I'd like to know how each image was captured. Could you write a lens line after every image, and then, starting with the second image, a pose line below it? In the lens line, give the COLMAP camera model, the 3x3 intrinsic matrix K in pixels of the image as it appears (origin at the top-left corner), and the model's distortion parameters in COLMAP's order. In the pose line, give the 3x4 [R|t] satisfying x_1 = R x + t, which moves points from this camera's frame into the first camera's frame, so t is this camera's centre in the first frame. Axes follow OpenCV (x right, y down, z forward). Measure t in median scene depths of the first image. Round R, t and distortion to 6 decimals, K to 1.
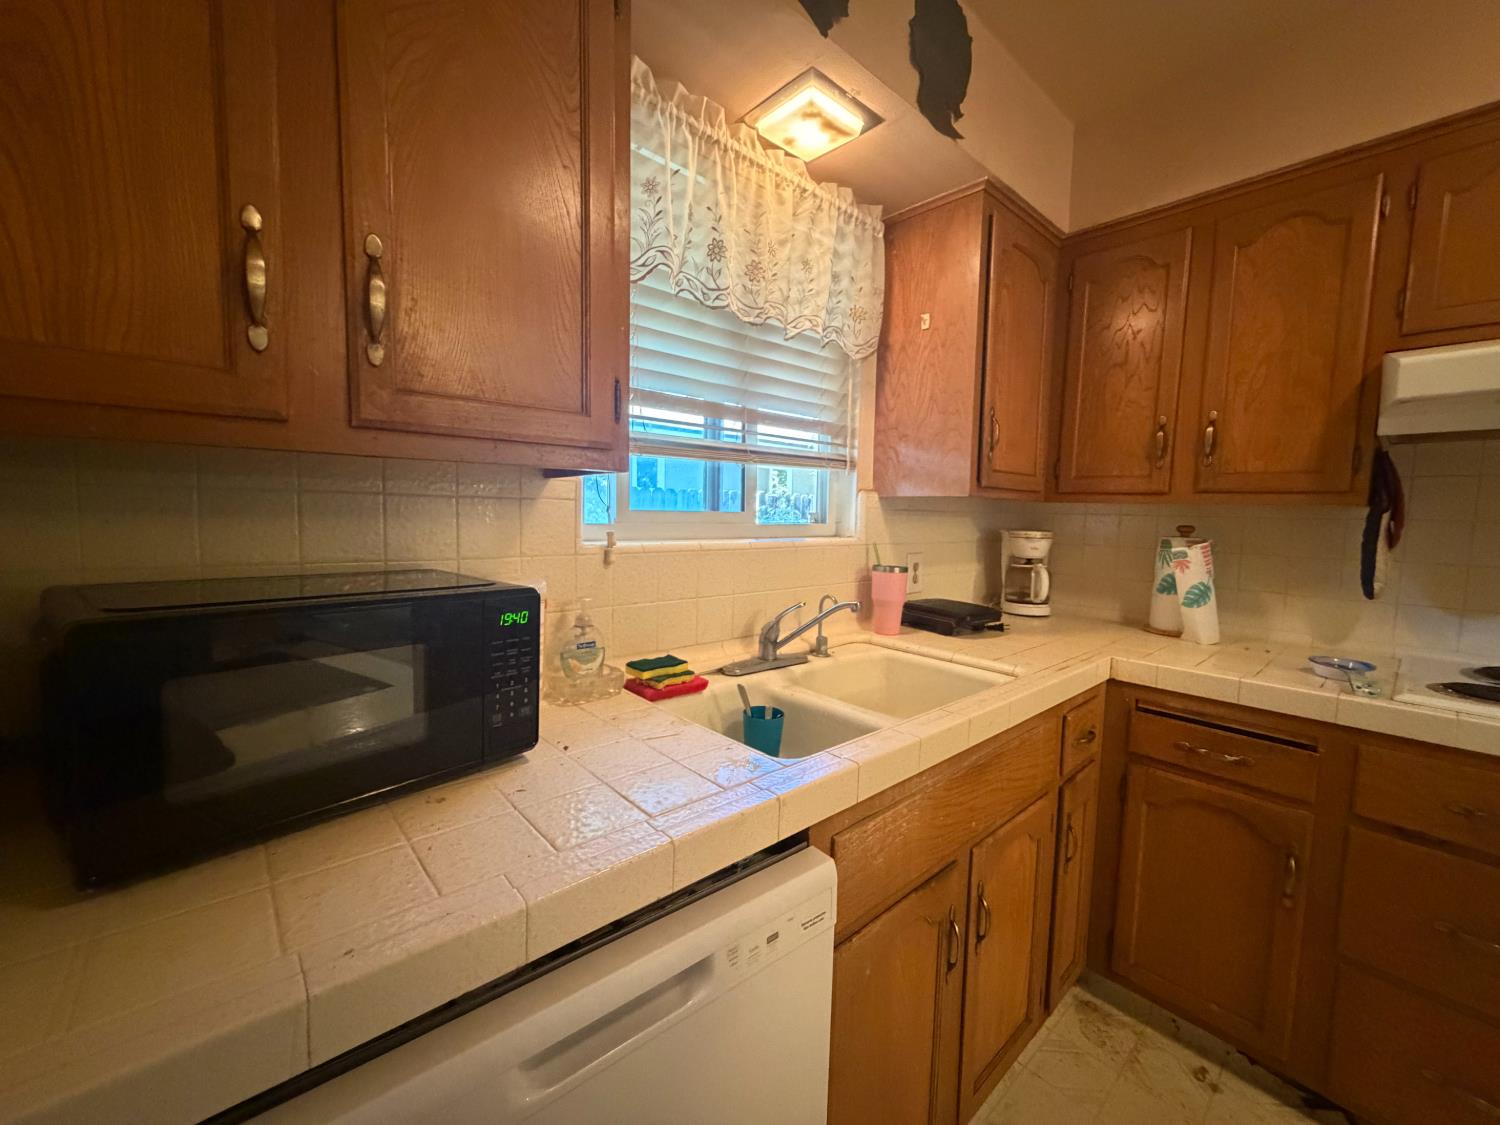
lens RADIAL K [[600.4, 0, 749.4], [0, 600.4, 558.1], [0, 0, 1]] dist [-0.000662, -0.000218]
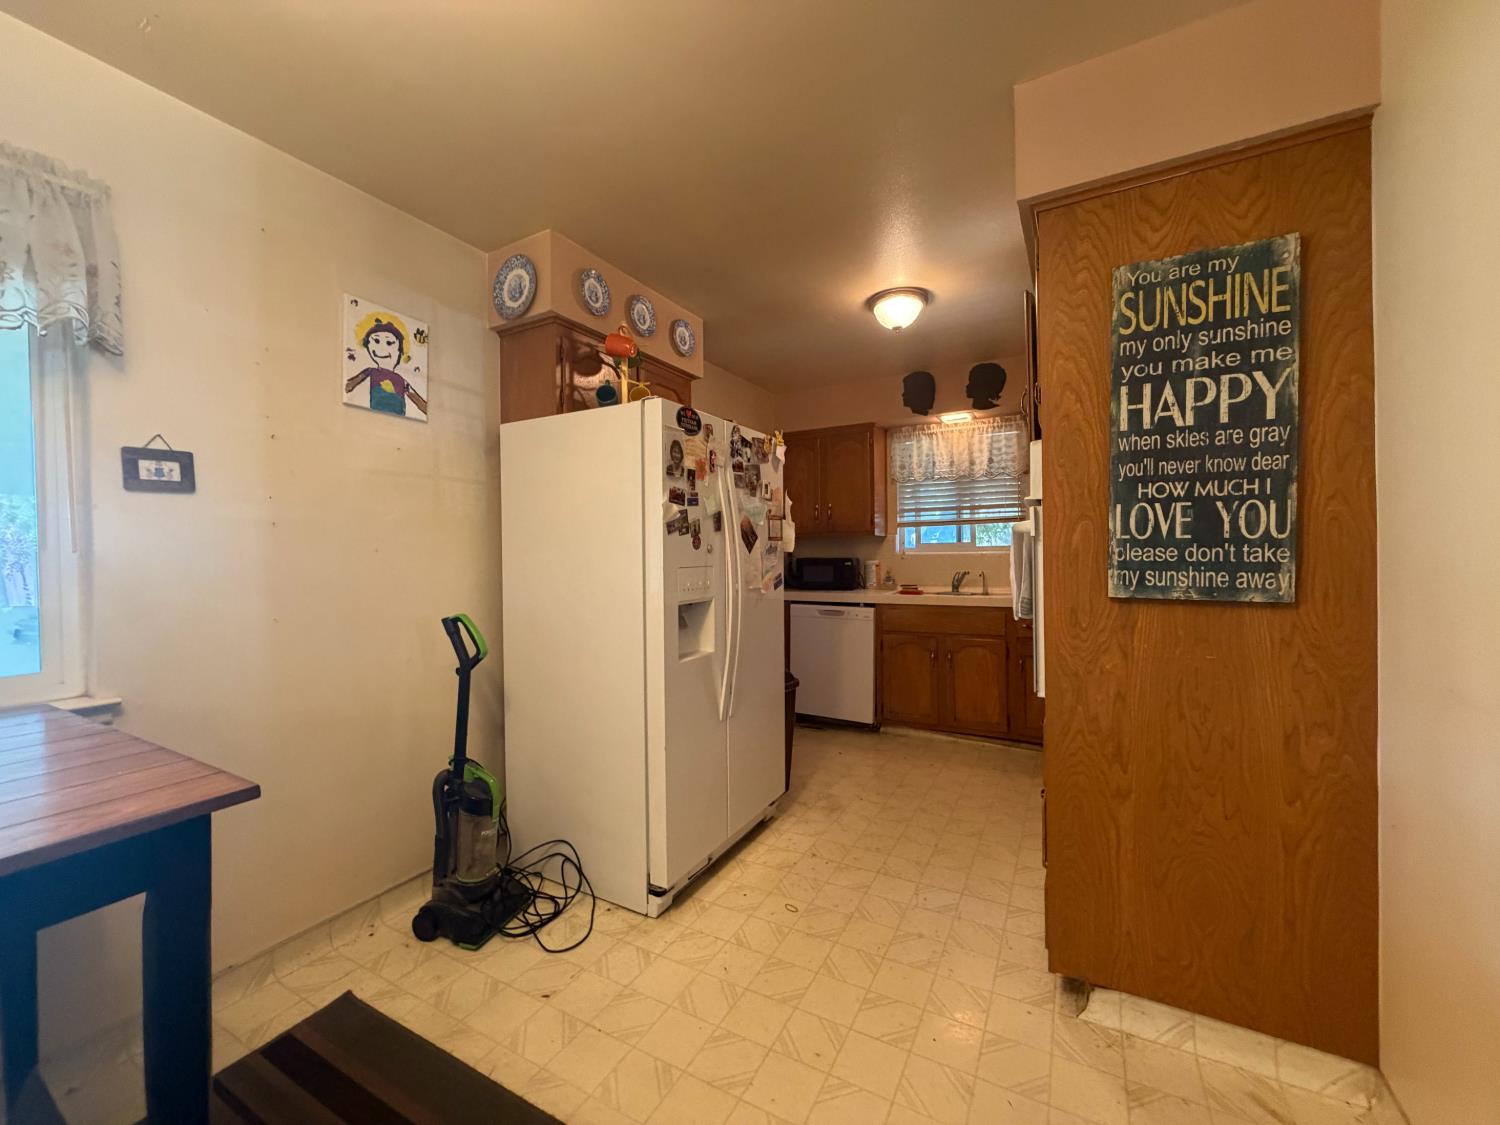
lens RADIAL K [[600.4, 0, 745.6], [0, 600.4, 559.8], [0, 0, 1]] dist [-0.000662, -0.000218]
pose [[0.328787, -0.023895, -0.944102, 2.288038], [-0.049521, 0.997868, -0.042502, 0.170736], [0.943105, 0.060727, 0.326903, -0.864192]]
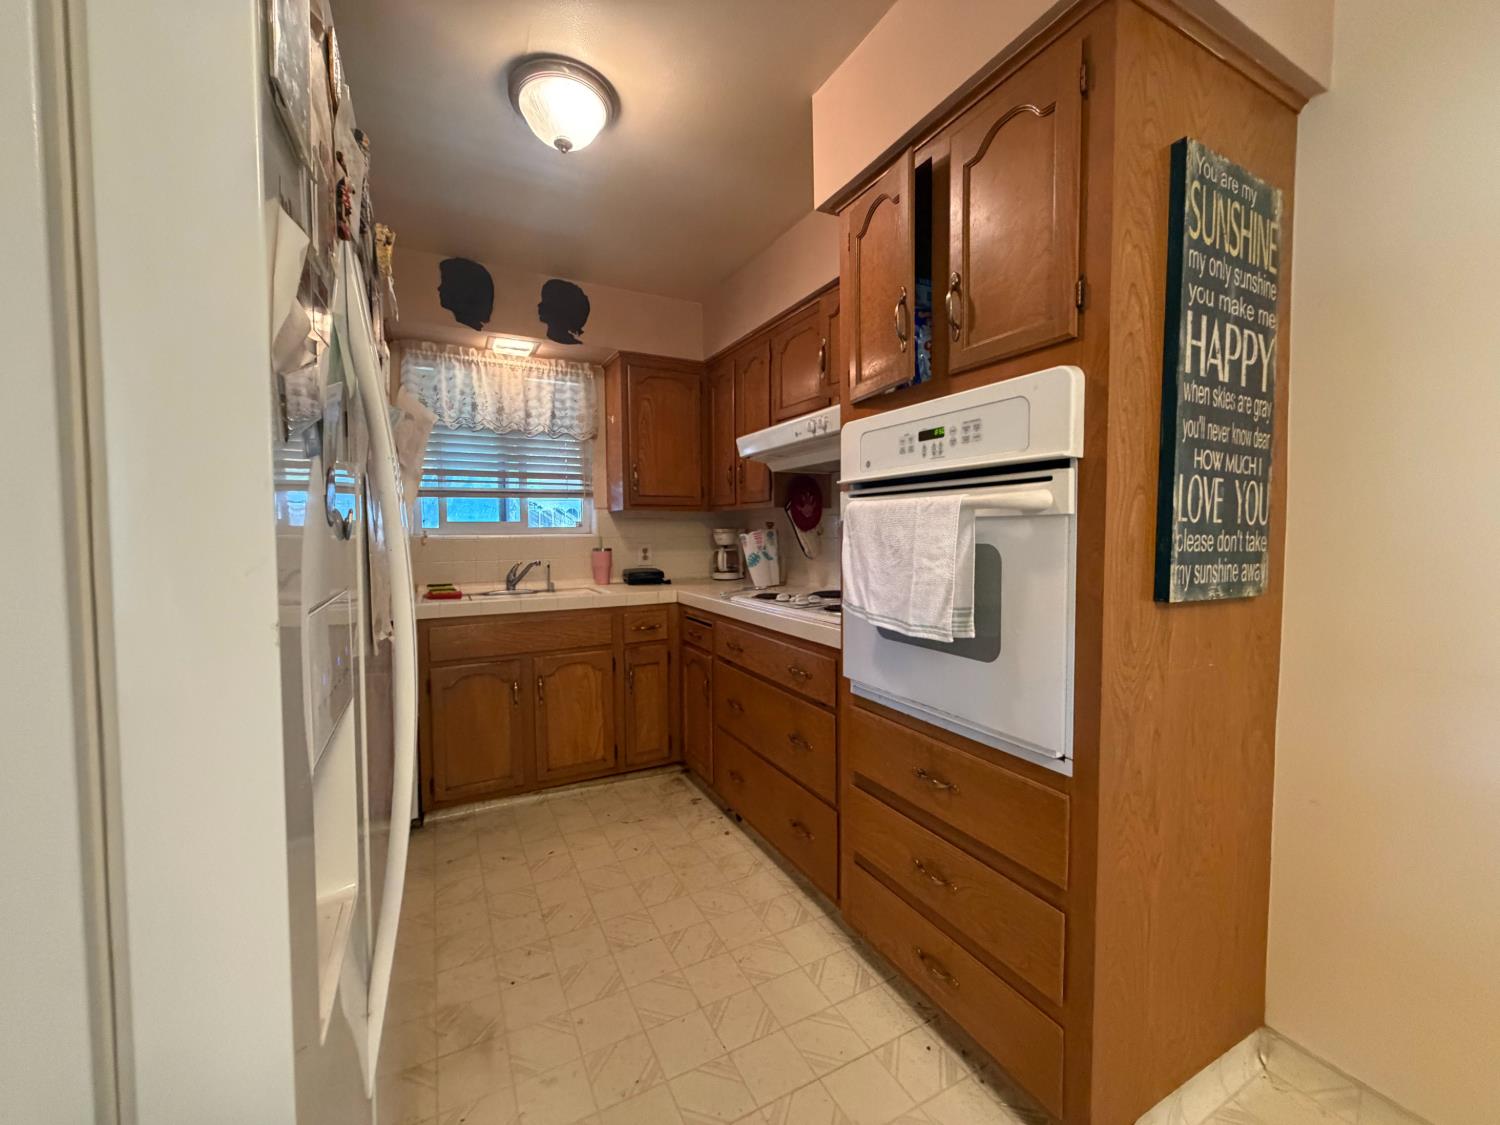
lens RADIAL K [[600.4, 0, 742.3], [0, 600.4, 558.7], [0, 0, 1]] dist [-0.000662, -0.000218]
pose [[0.968536, -0.020818, -0.248002, 1.251777], [0.012864, 0.999351, -0.033652, 0.126479], [0.248542, 0.029403, 0.968175, -0.789192]]
